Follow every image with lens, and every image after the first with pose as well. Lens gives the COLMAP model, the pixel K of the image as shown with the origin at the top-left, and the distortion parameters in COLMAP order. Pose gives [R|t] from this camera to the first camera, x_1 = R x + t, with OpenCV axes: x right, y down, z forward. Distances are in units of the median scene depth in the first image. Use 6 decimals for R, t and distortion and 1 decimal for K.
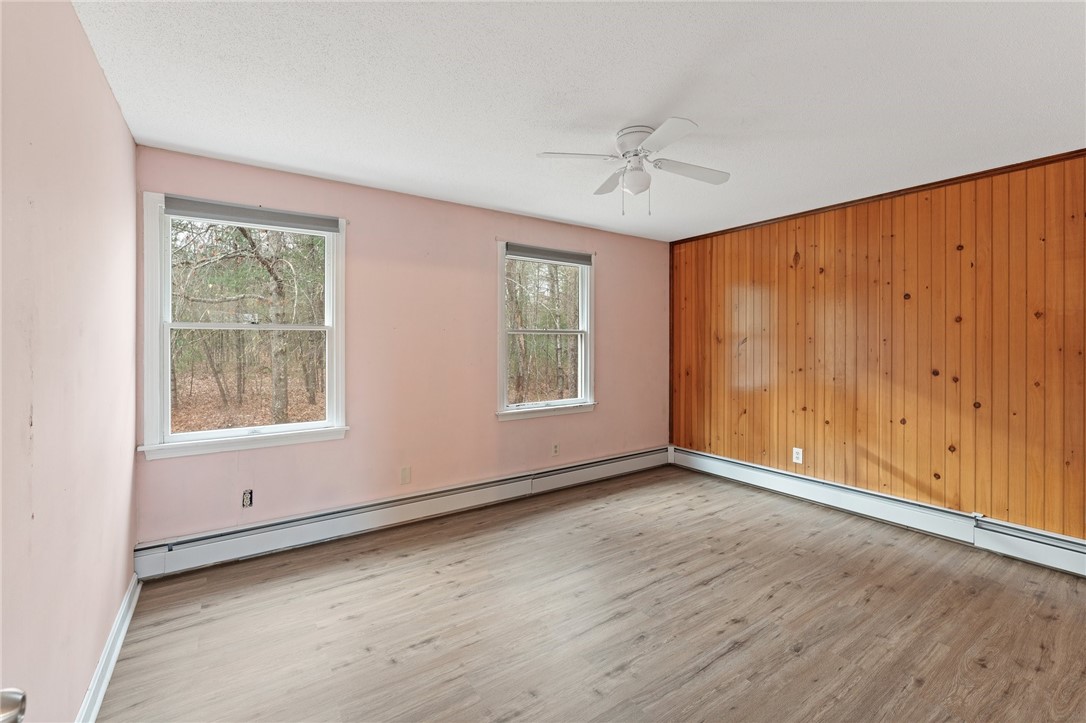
lens RADIAL K [[456.8, 0, 544.5], [0, 456.8, 339.0], [0, 0, 1]] dist [-0.004666, 0.000118]
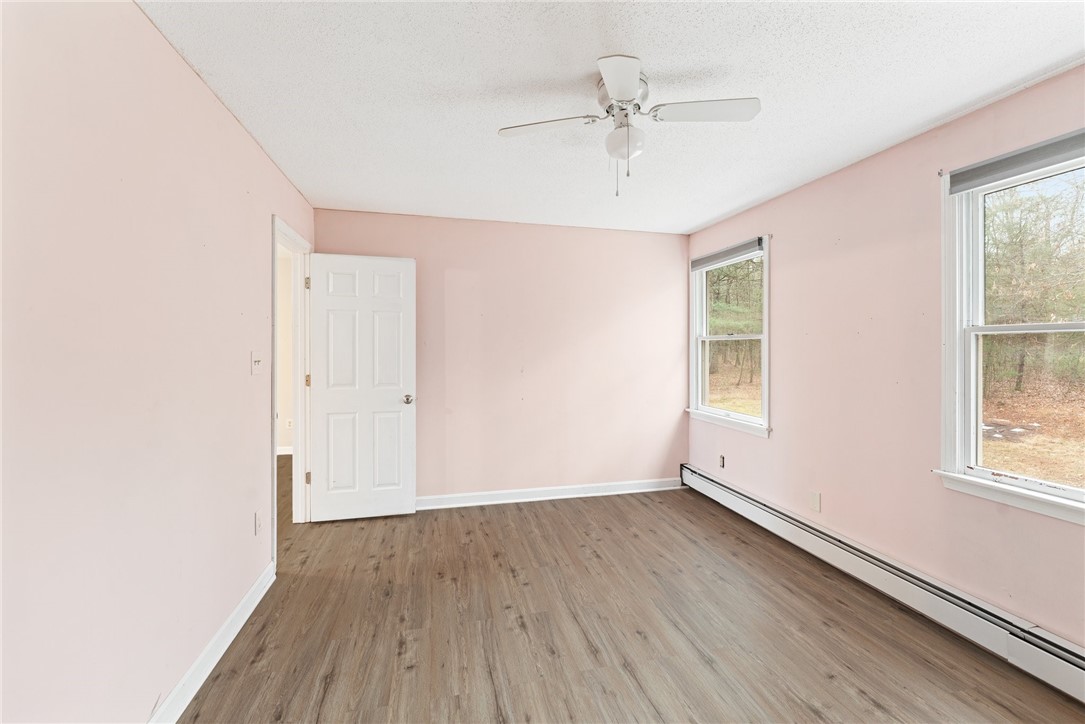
lens RADIAL K [[456.4, 0, 545.9], [0, 456.4, 355.2], [0, 0, 1]] dist [-0.004666, 0.000118]
pose [[-0.354599, 0.013839, -0.934916, 0.752859], [0.001744, 0.999899, 0.014140, 0.003738], [0.935017, 0.003383, -0.354588, 0.893094]]
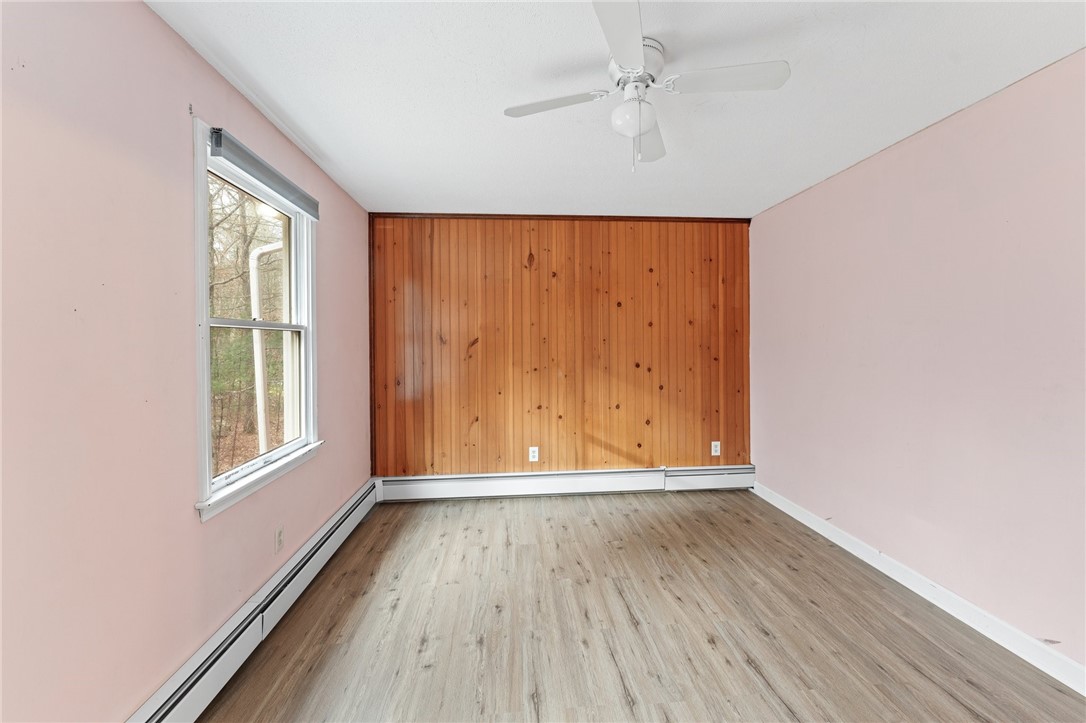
lens RADIAL K [[456.8, 0, 545.8], [0, 456.8, 343.8], [0, 0, 1]] dist [-0.004666, 0.000118]
pose [[0.495059, -0.008956, 0.868813, -0.392138], [0.002662, 0.999958, 0.008791, 0.001406], [-0.868855, -0.002040, 0.495062, 0.594262]]
